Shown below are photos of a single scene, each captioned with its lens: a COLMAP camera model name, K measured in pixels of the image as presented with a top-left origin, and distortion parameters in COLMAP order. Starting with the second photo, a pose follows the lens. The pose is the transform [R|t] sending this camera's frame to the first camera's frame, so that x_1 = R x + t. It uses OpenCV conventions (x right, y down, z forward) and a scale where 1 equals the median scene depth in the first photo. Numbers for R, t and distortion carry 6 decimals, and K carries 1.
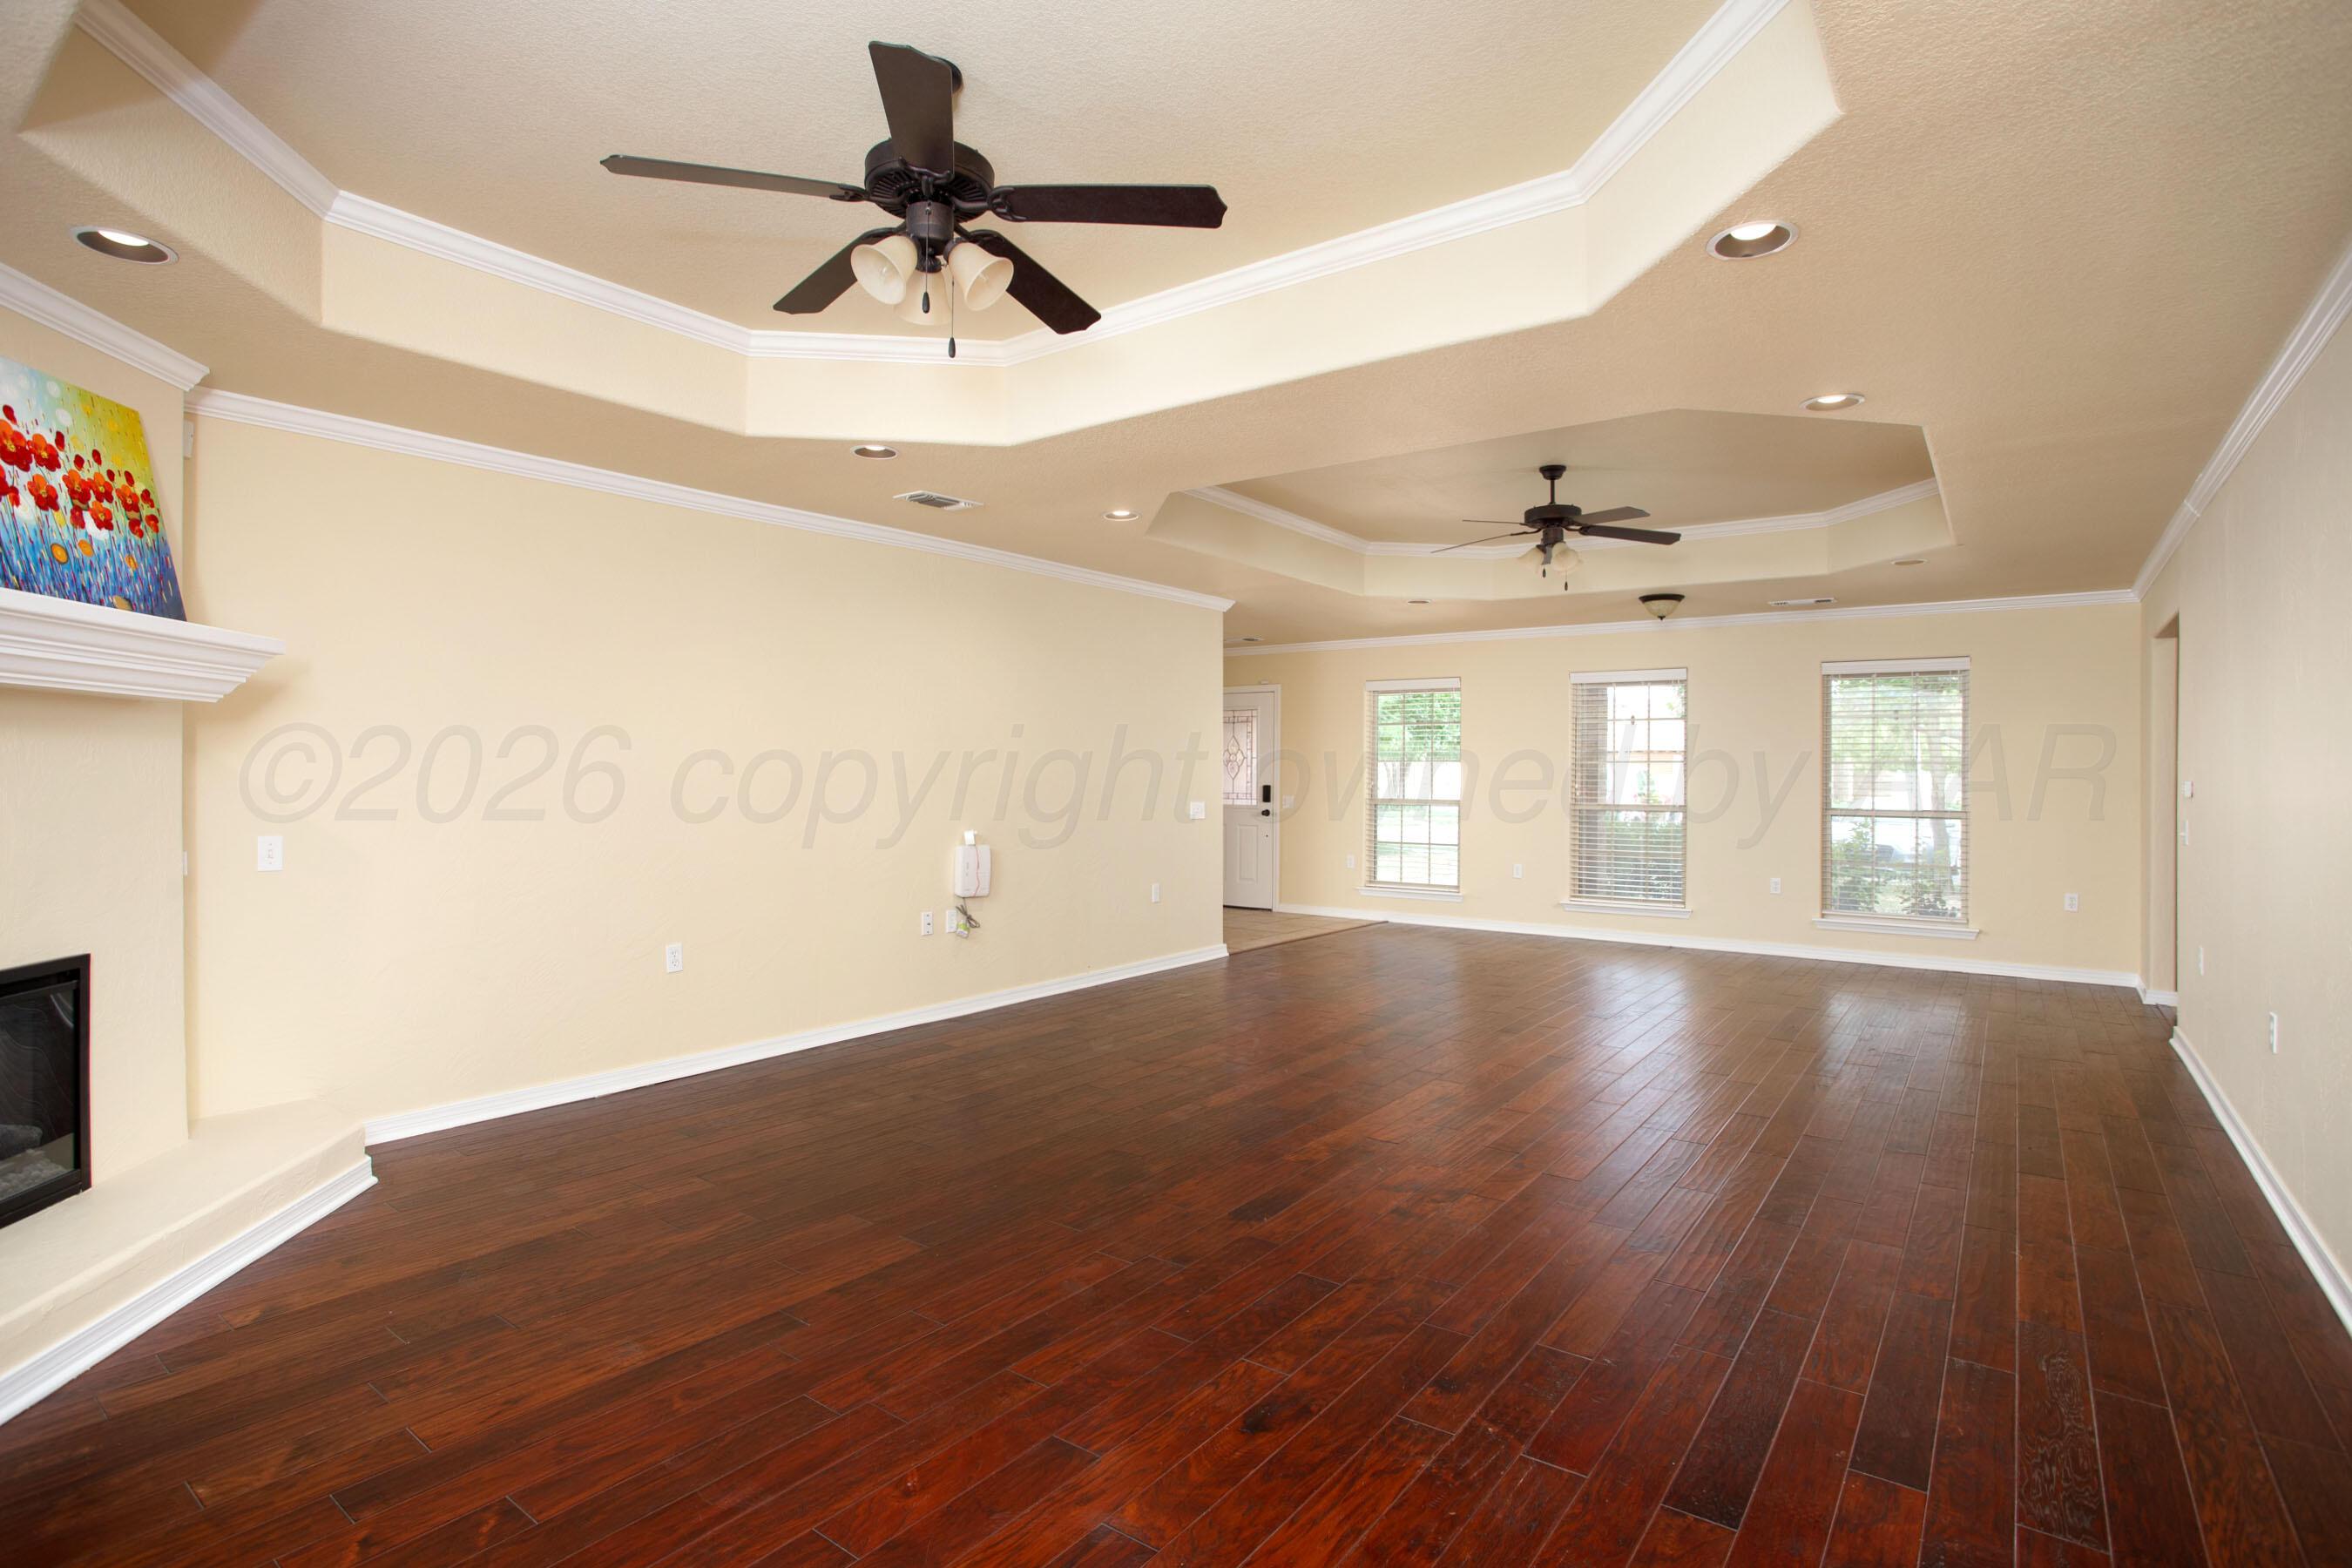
lens RADIAL K [[1172.1, 0, 1169.5], [0, 1172.1, 782.4], [0, 0, 1]] dist [-0.030140, 0.000100]
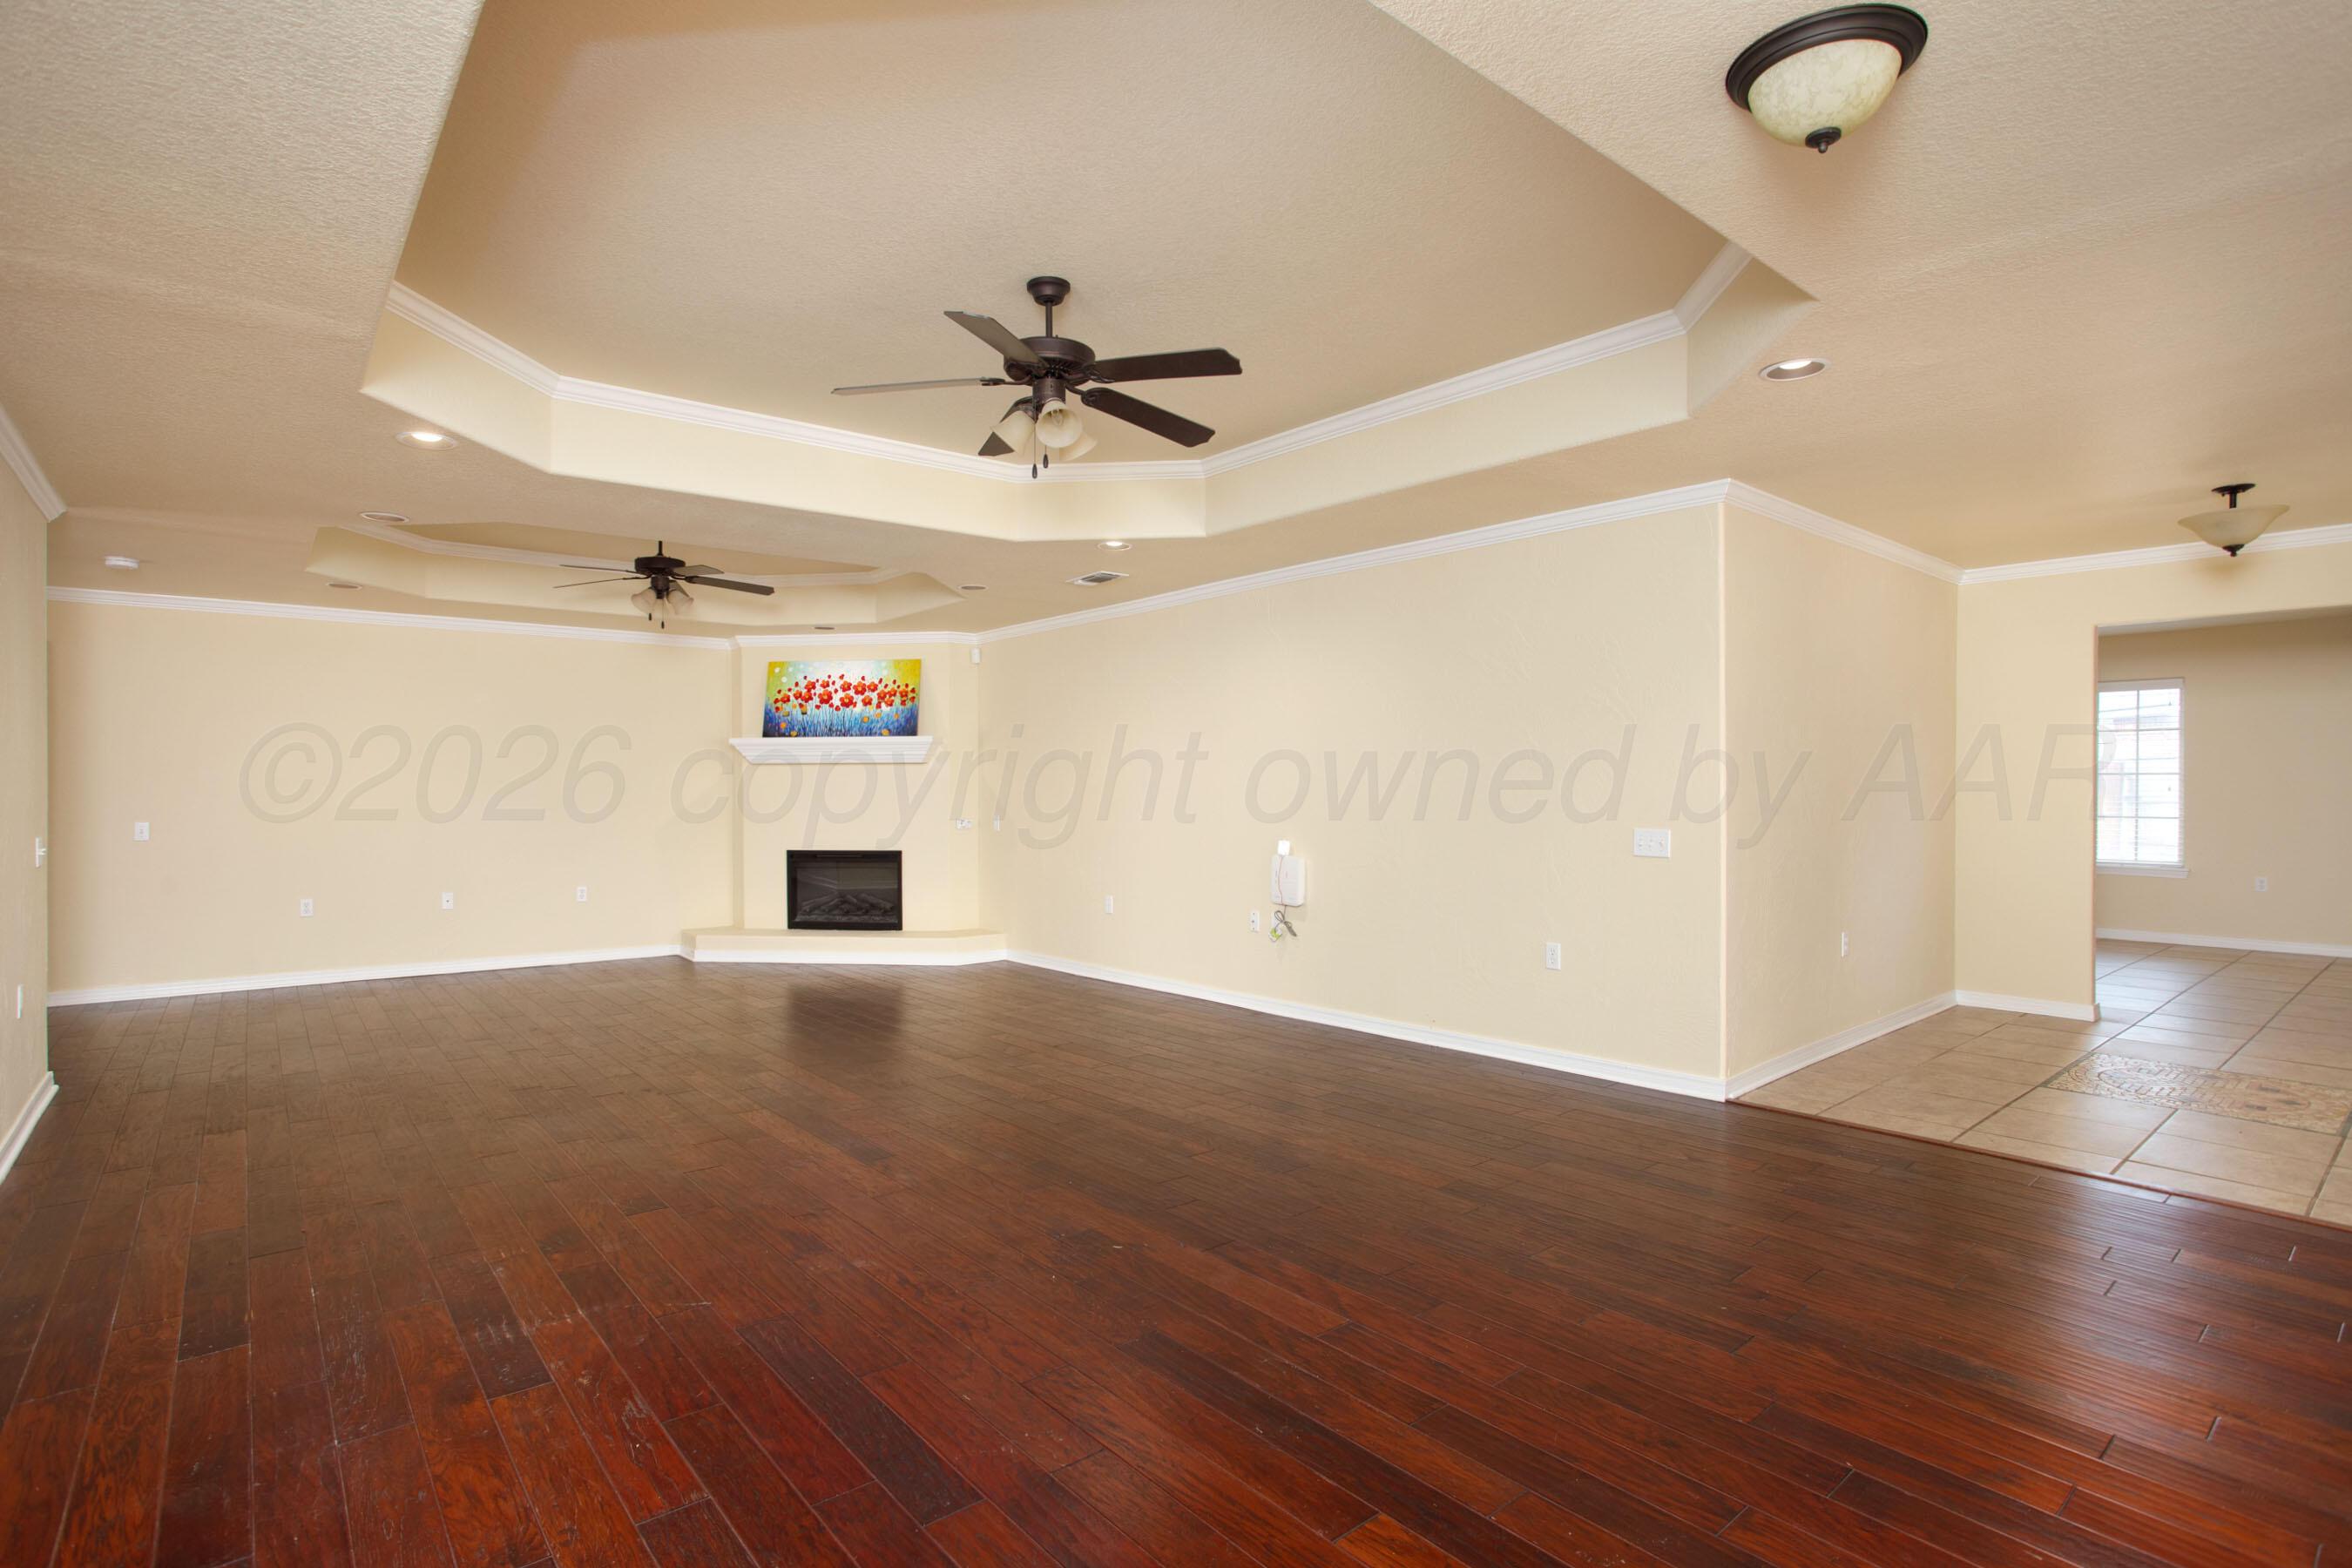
lens RADIAL K [[1172.1, 0, 1171.4], [0, 1172.1, 788.4], [0, 0, 1]] dist [-0.030140, 0.000100]
pose [[-0.241685, 0.002122, -0.970352, 1.828298], [0.005545, 0.999984, 0.000806, -0.009586], [0.970339, -0.005186, -0.241693, 2.431271]]
